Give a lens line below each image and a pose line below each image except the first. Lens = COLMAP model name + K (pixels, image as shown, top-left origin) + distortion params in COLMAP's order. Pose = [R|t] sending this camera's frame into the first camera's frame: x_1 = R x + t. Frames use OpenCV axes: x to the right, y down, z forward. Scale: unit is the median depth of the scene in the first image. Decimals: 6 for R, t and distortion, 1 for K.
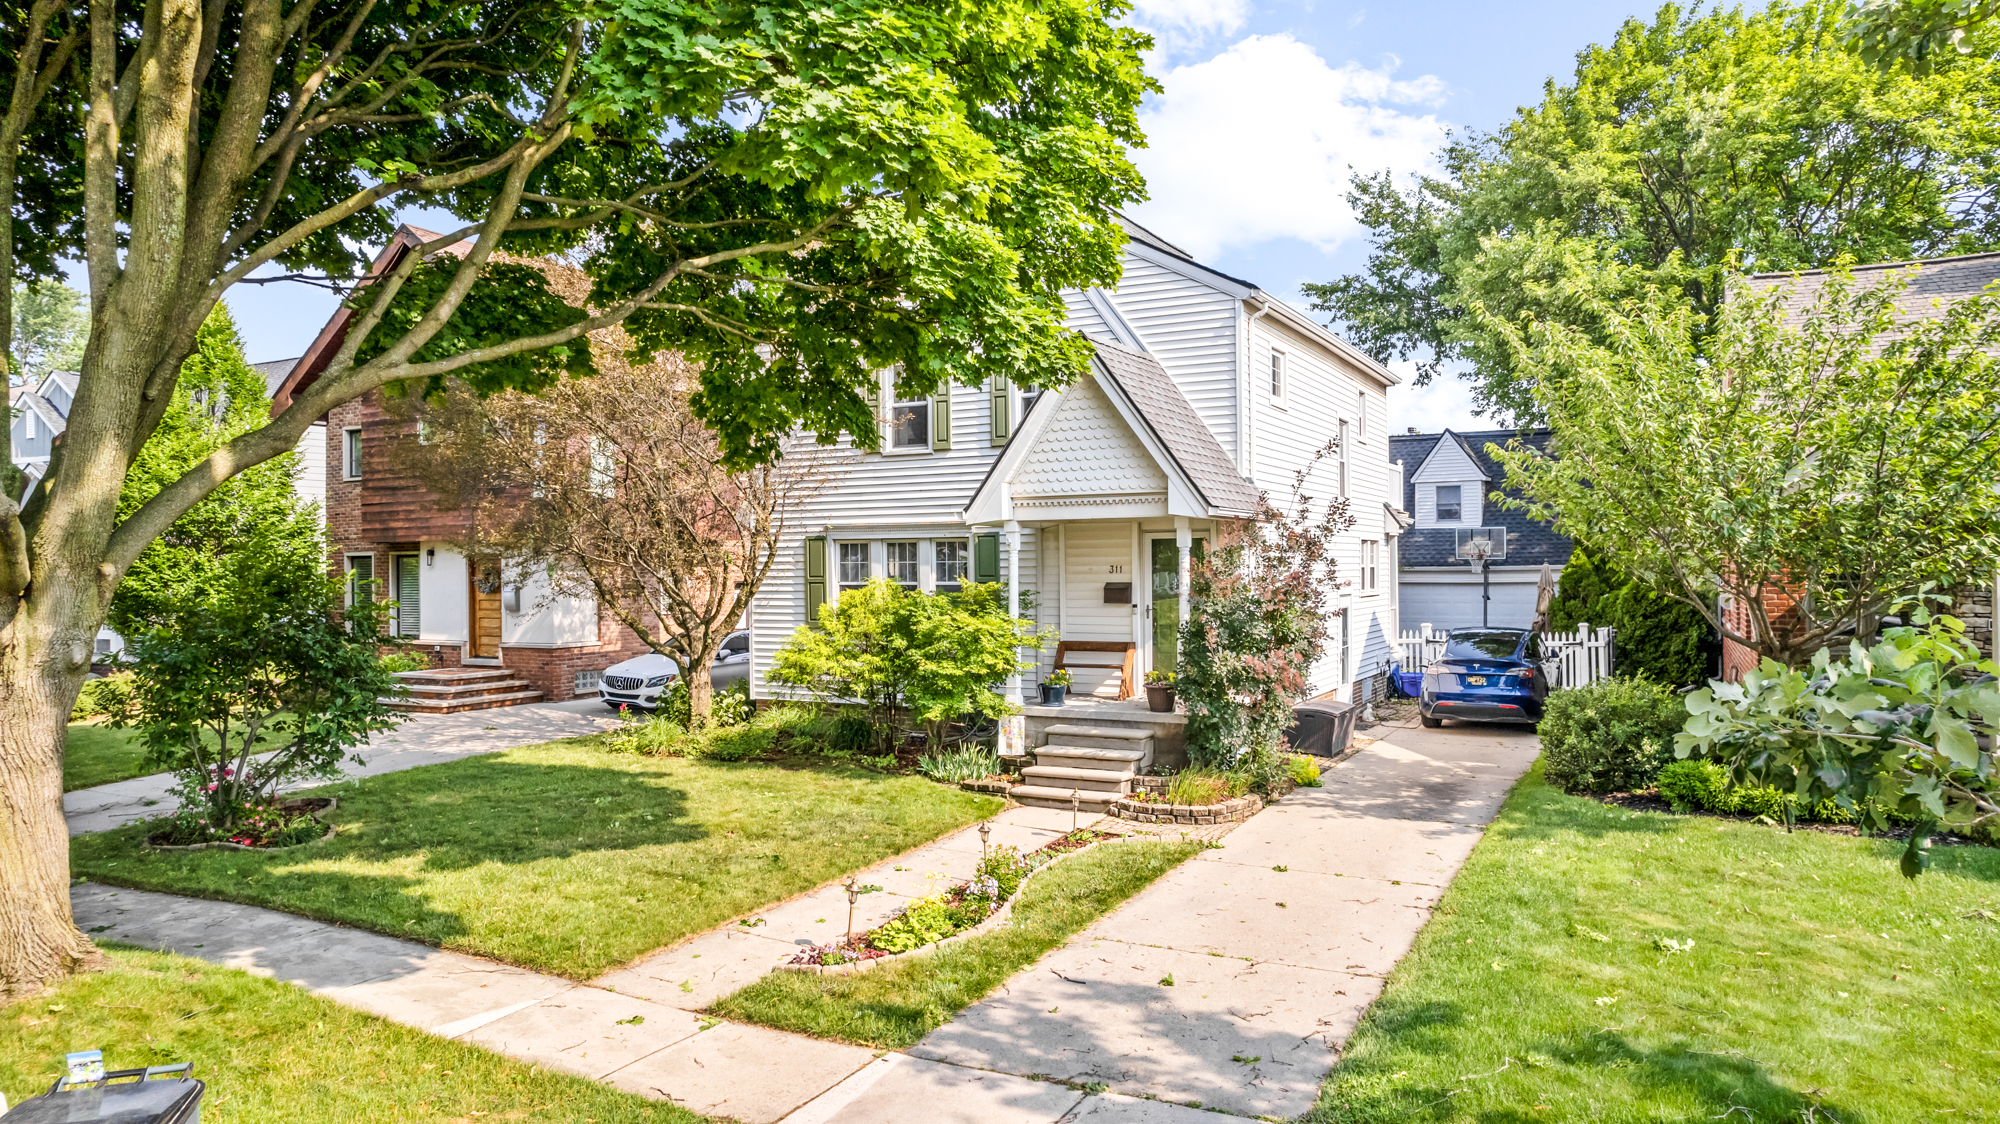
lens RADIAL K [[1273.7, 0, 1022.1], [0, 1273.7, 563.1], [0, 0, 1]] dist [-0.001207, -0.054924]
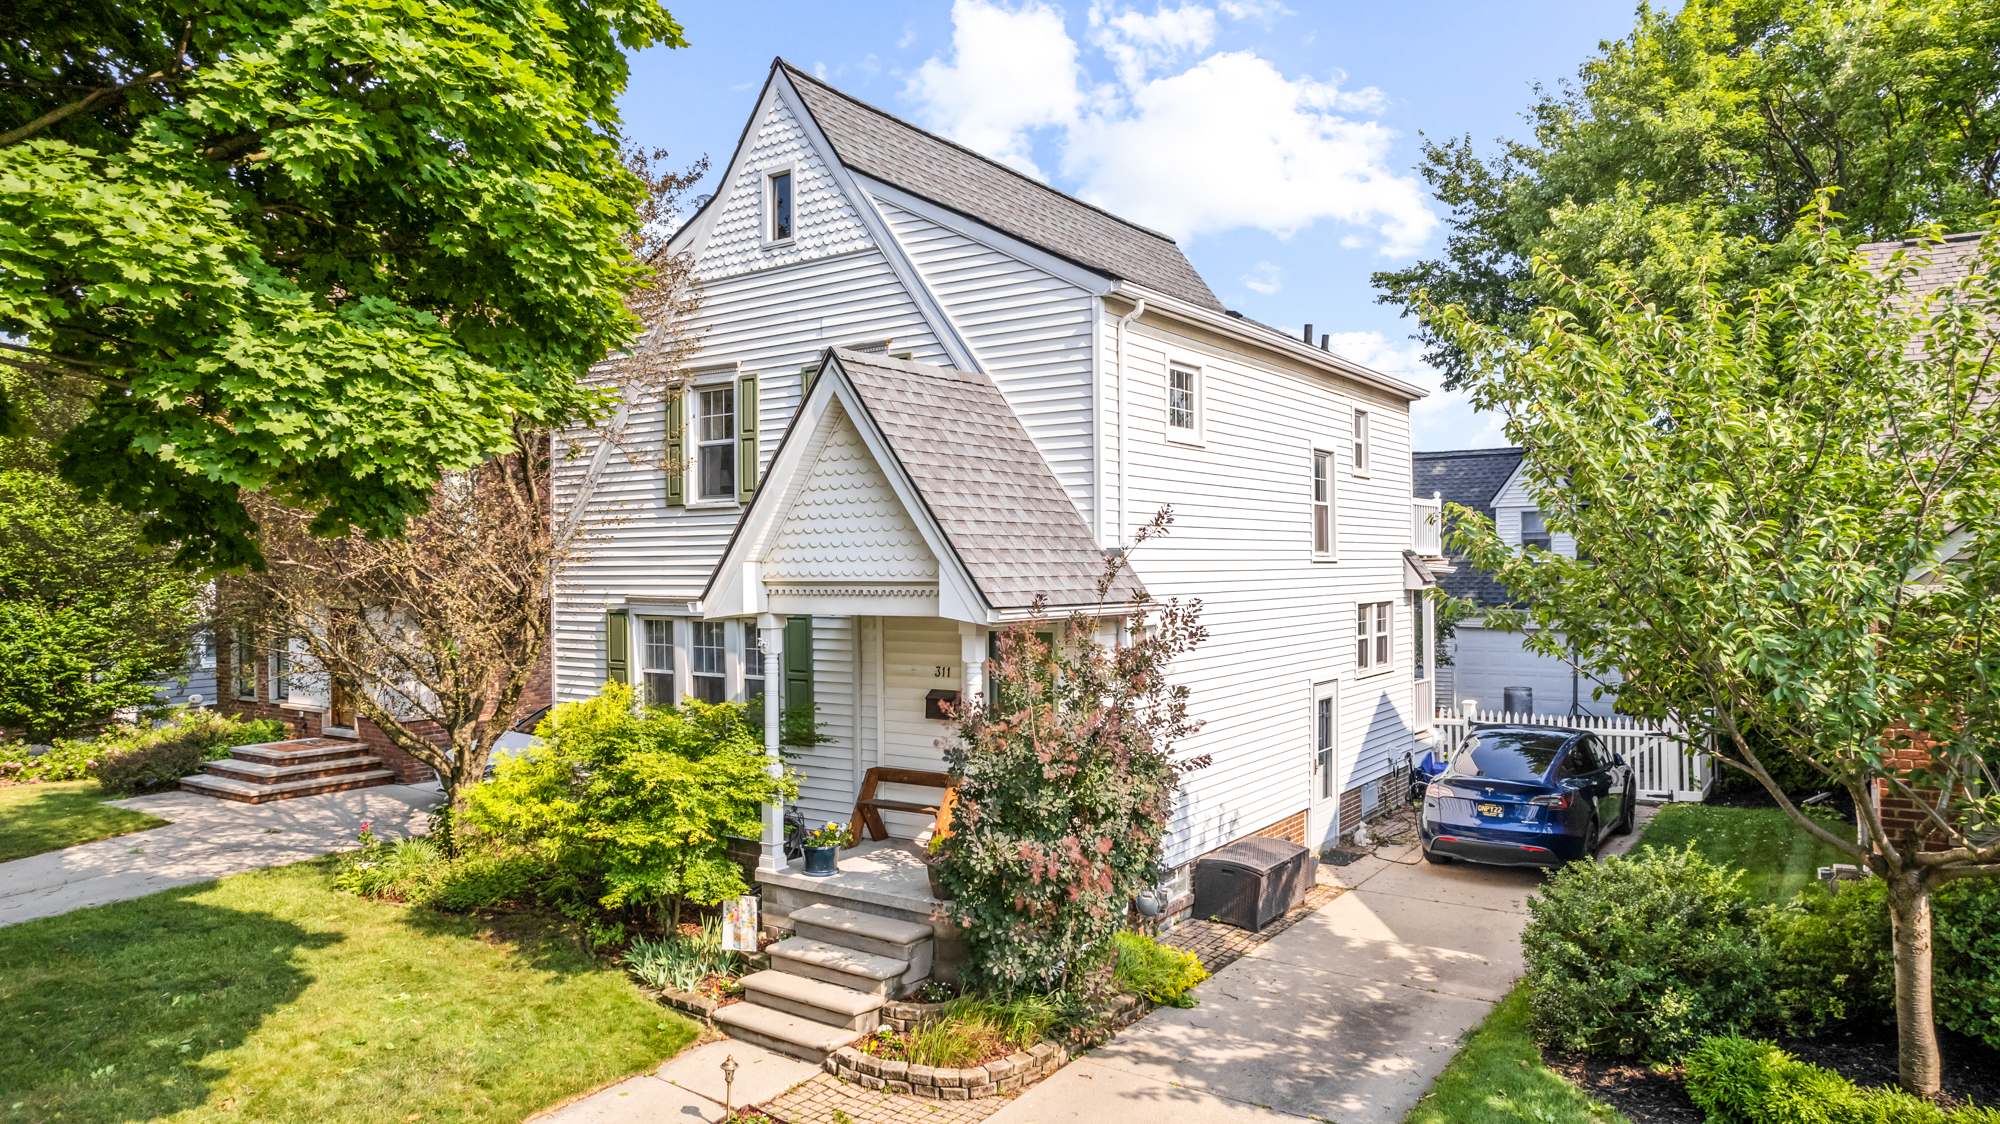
lens RADIAL K [[1254.3, 0, 1035.3], [0, 1254.3, 561.6], [0, 0, 1]] dist [-0.022101, 0.011659]
pose [[0.992910, 0.001127, -0.118860, 0.151540], [-0.000677, 0.999992, 0.003822, -0.043621], [0.118864, -0.003715, 0.992904, 0.212011]]
